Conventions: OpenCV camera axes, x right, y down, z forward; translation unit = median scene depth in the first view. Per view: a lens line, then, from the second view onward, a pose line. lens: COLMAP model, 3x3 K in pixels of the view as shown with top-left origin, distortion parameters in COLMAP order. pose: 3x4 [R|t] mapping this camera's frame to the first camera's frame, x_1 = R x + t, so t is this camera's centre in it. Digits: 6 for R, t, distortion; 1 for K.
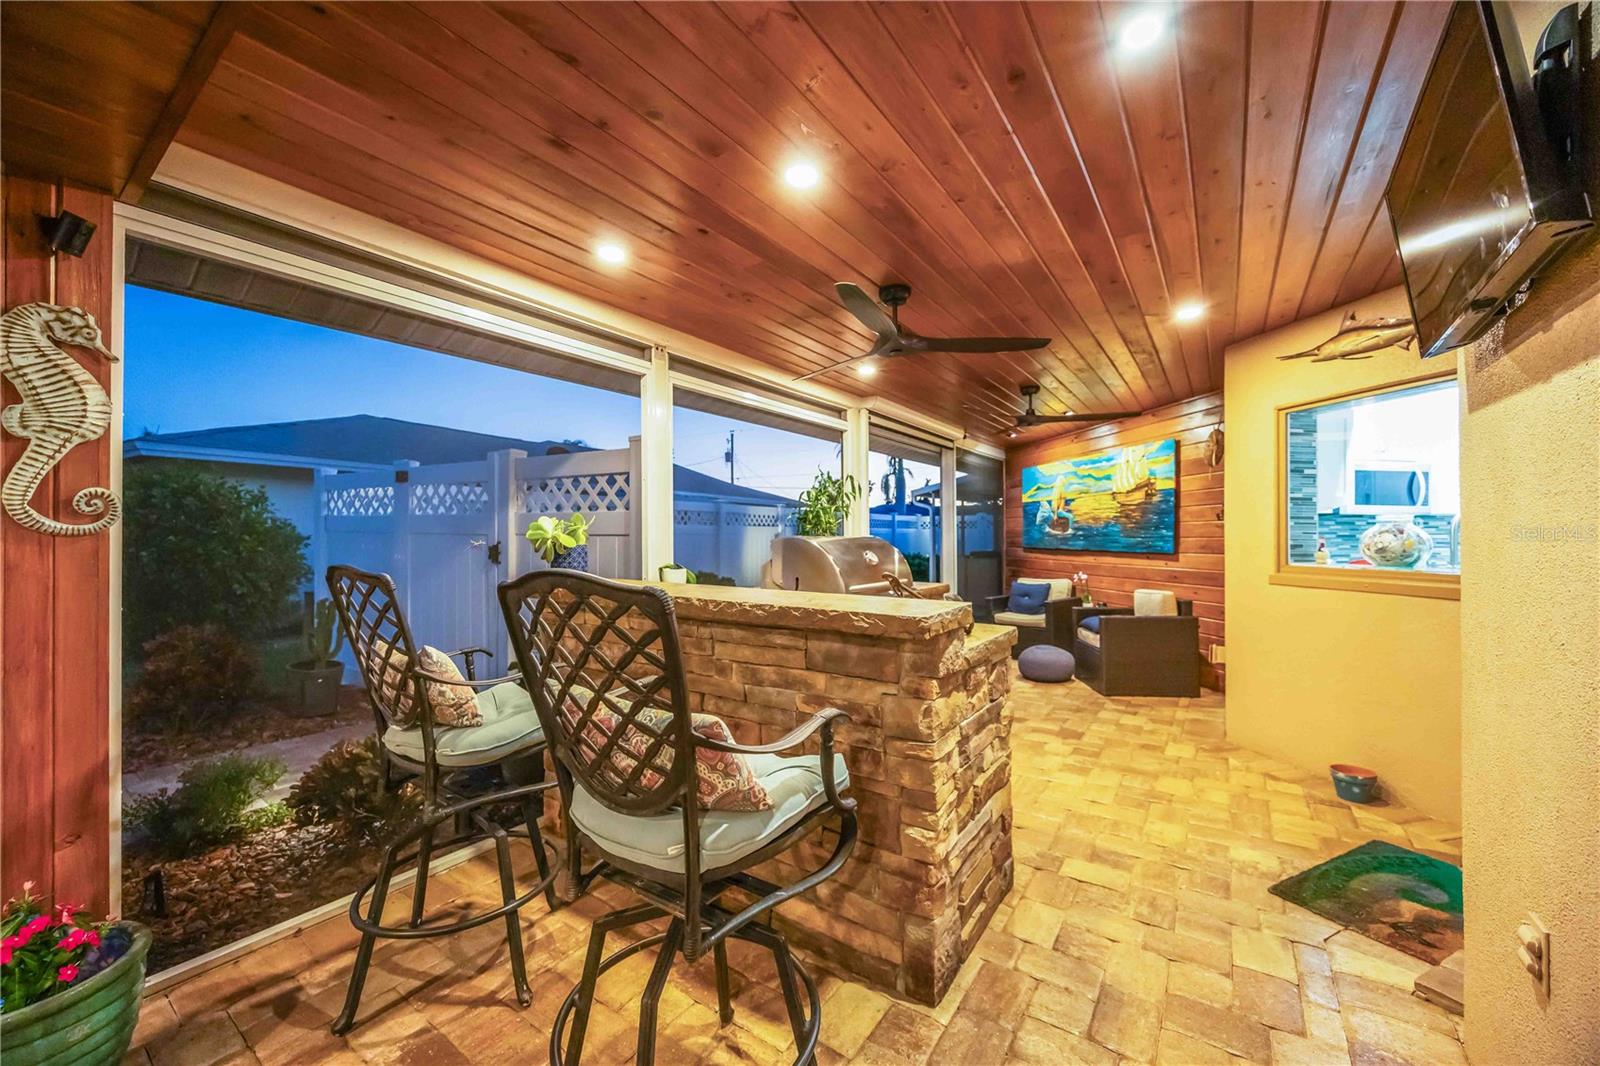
lens RADIAL K [[606.3, 0, 800.9], [0, 606.3, 533.2], [0, 0, 1]] dist [-0.000488, -0.000193]
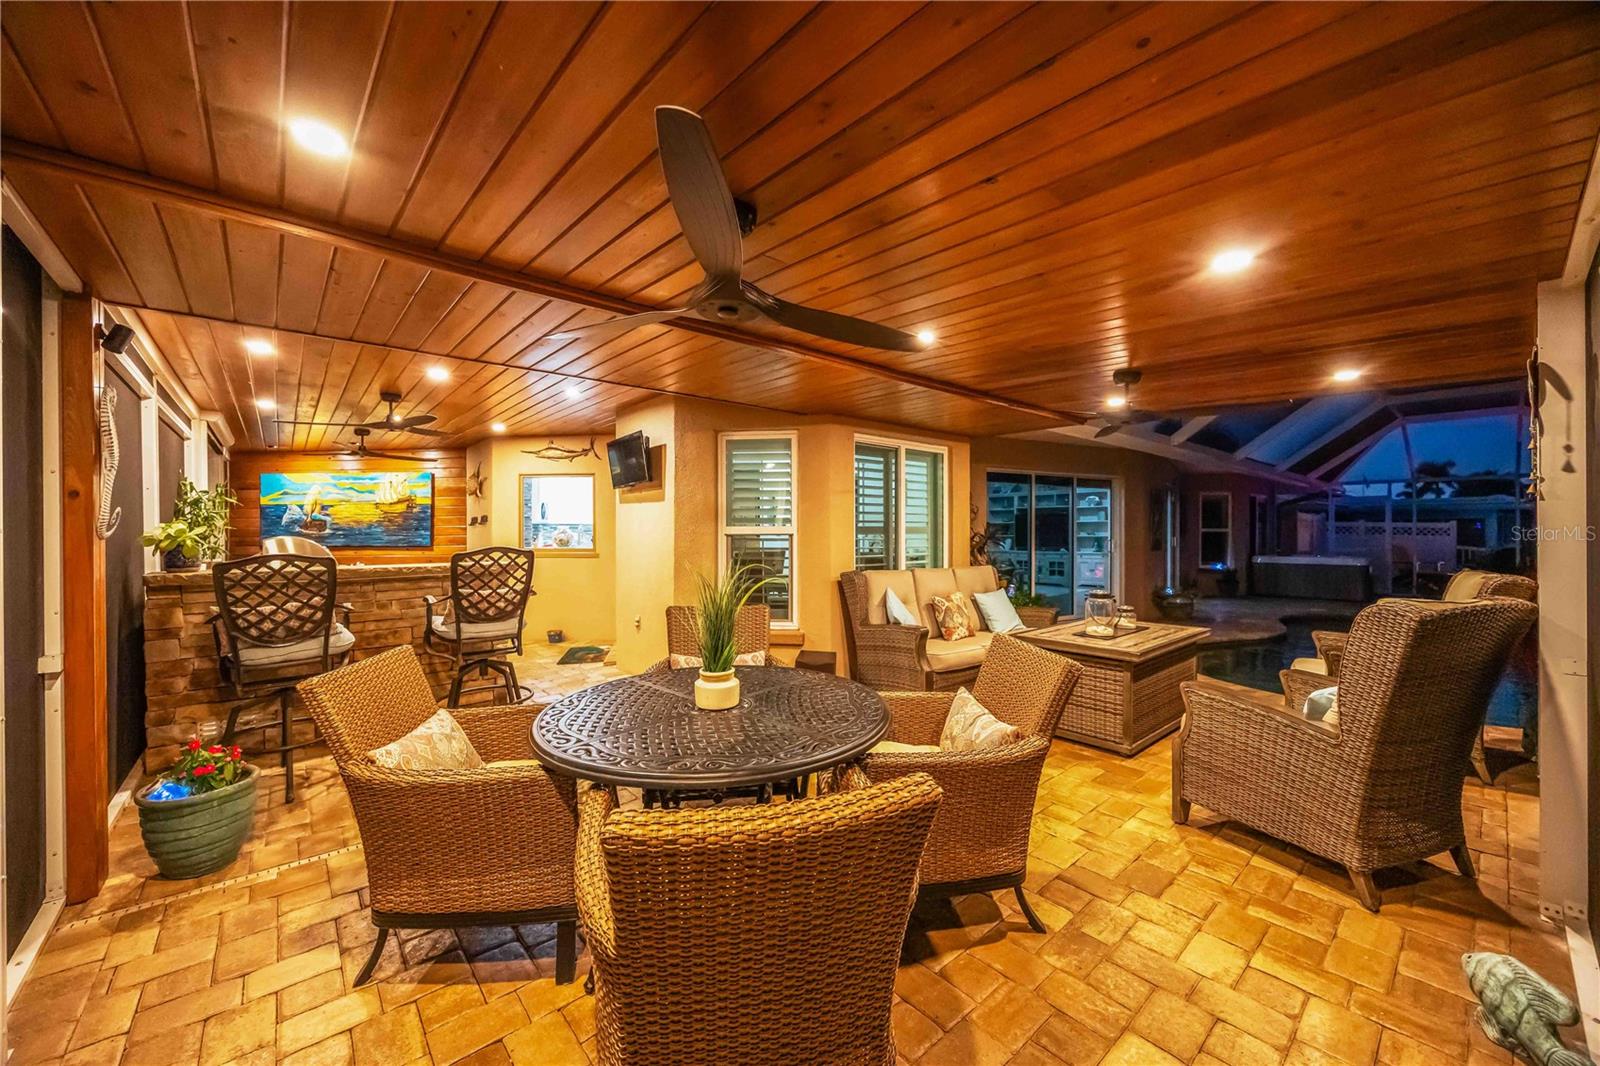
lens RADIAL K [[606.3, 0, 799.8], [0, 606.3, 532.8], [0, 0, 1]] dist [-0.000488, -0.000193]
pose [[0.234130, -0.001233, 0.972205, -0.635428], [-0.002083, 0.999996, 0.001770, -0.004512], [-0.972203, -0.002440, 0.234126, -0.274846]]
